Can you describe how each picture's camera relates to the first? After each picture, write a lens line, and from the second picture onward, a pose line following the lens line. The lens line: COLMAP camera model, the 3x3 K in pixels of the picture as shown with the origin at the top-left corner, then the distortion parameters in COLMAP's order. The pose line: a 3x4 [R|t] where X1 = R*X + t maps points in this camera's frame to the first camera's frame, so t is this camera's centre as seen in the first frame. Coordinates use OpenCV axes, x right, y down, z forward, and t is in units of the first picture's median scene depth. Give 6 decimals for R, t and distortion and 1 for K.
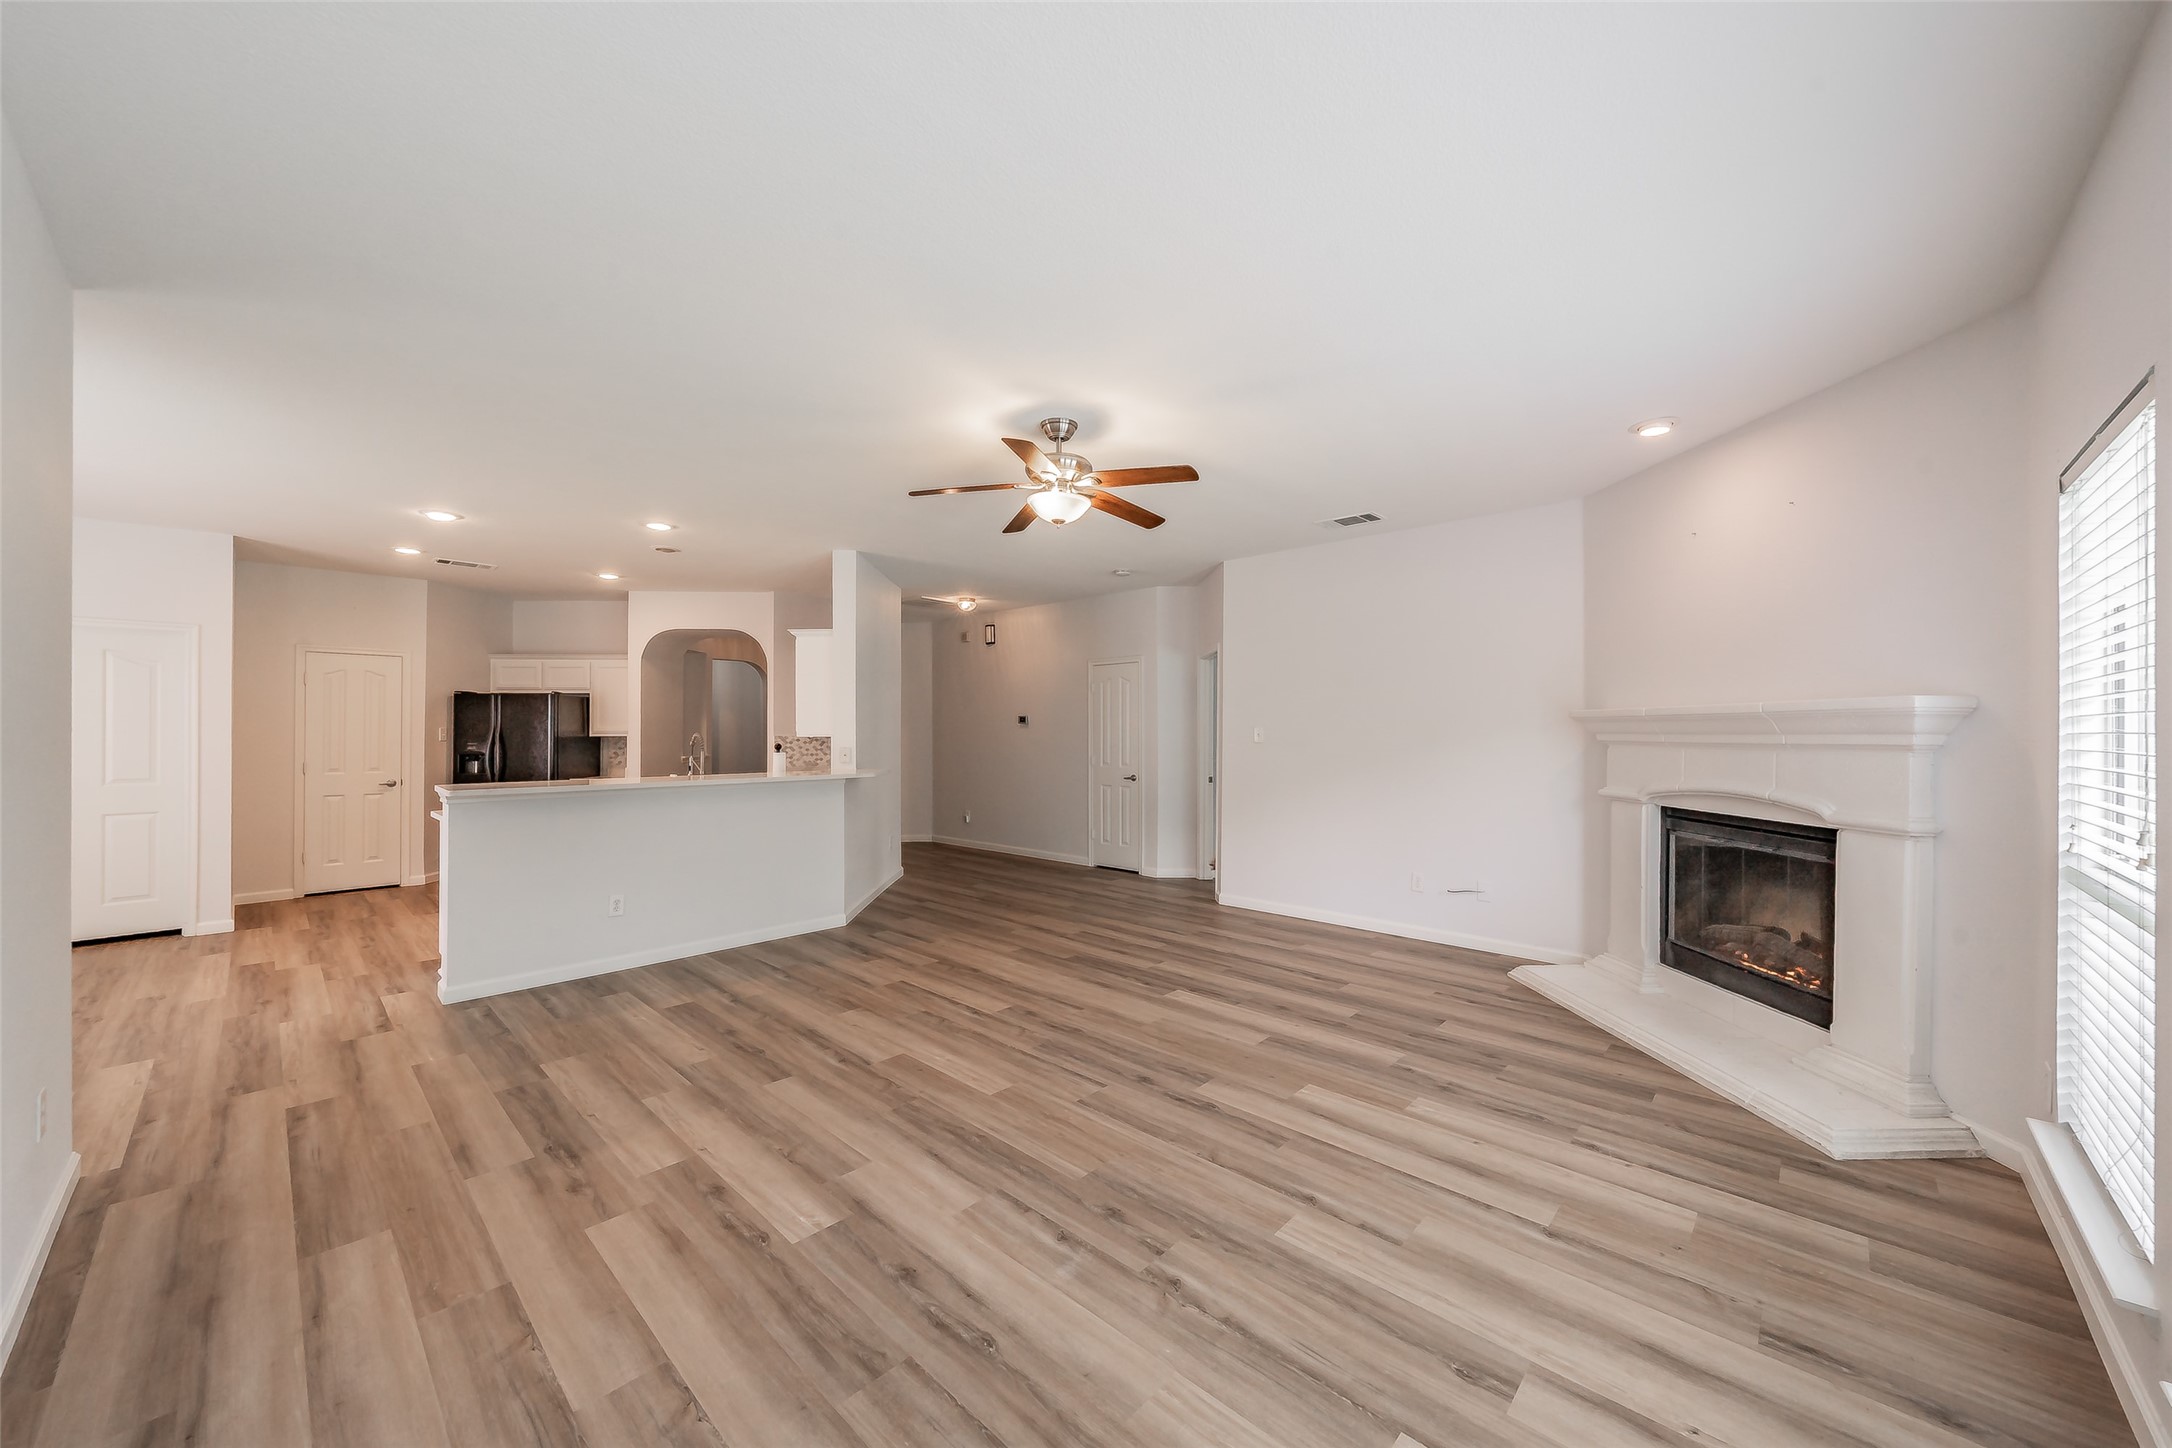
lens RADIAL K [[787.7, 0, 1086.0], [0, 787.7, 724.0], [0, 0, 1]] dist [-0.000504, -0.000218]
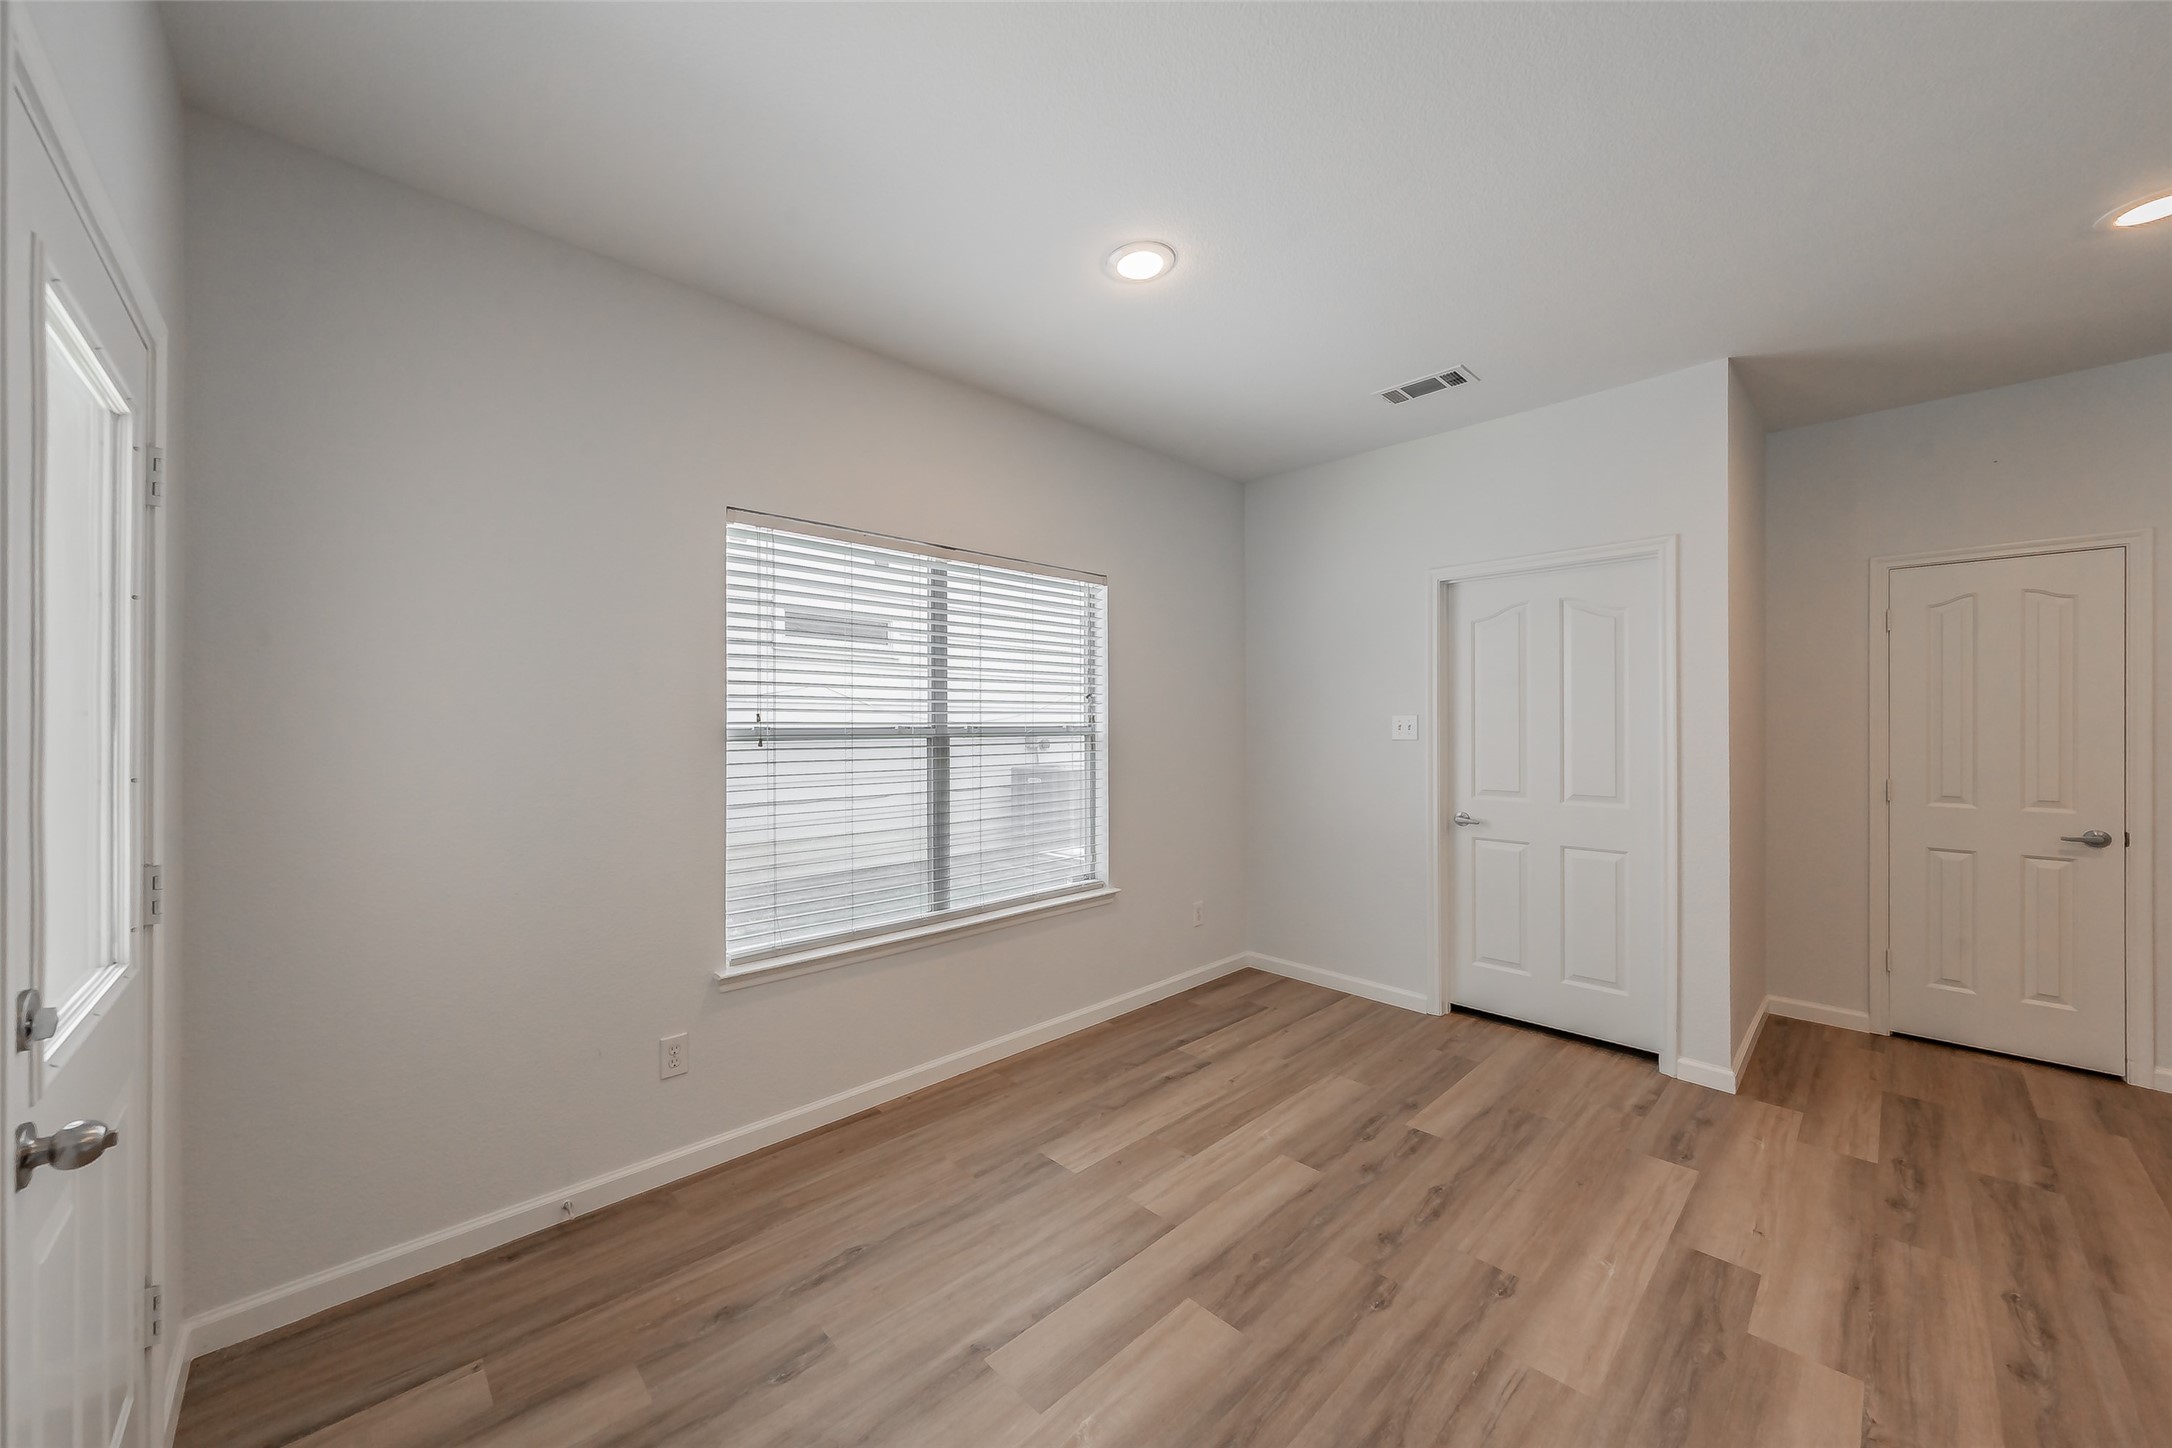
lens RADIAL K [[784.5, 0, 1038.0], [0, 784.5, 723.9], [0, 0, 1]] dist [-0.001142, 0.000134]
pose [[-0.074821, 0.000572, -0.997197, -0.673218], [0.011313, 0.999936, -0.000276, 0.007403], [0.997133, -0.011302, -0.074823, 0.743626]]
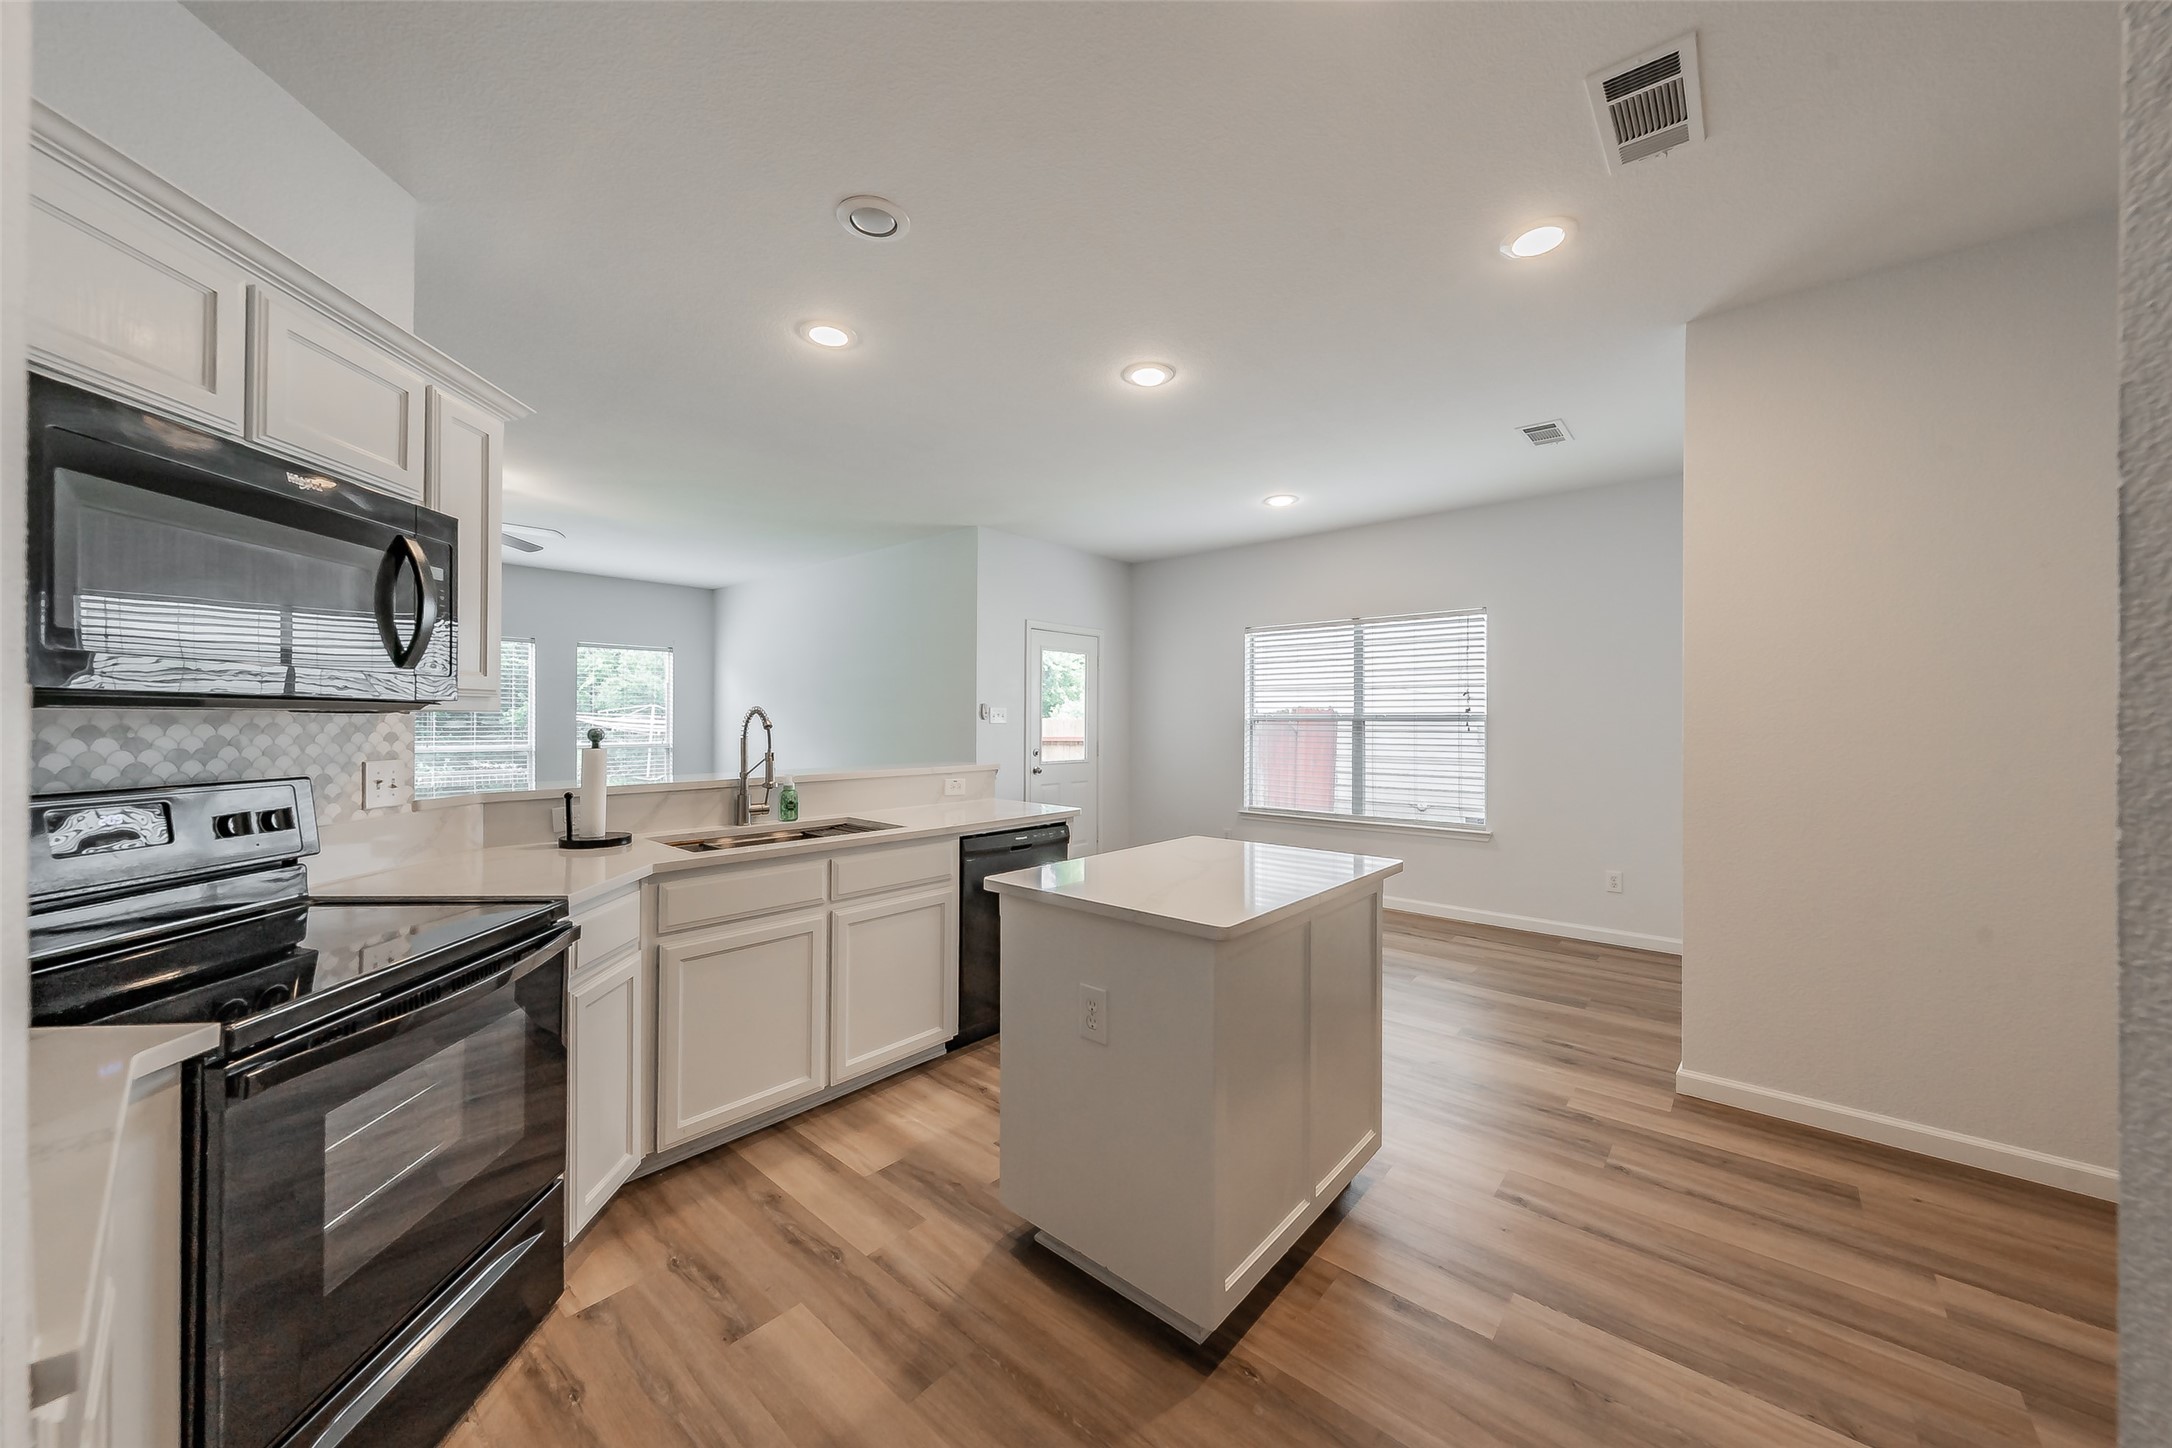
lens RADIAL K [[775.7, 0, 1097.9], [0, 775.7, 720.1], [0, 0, 1]] dist [-0.007918, -0.000021]
pose [[-0.998366, -0.002582, -0.057093, -0.882270], [-0.002085, 0.999960, -0.008754, 0.031318], [0.057114, -0.008621, -0.998330, 1.947461]]
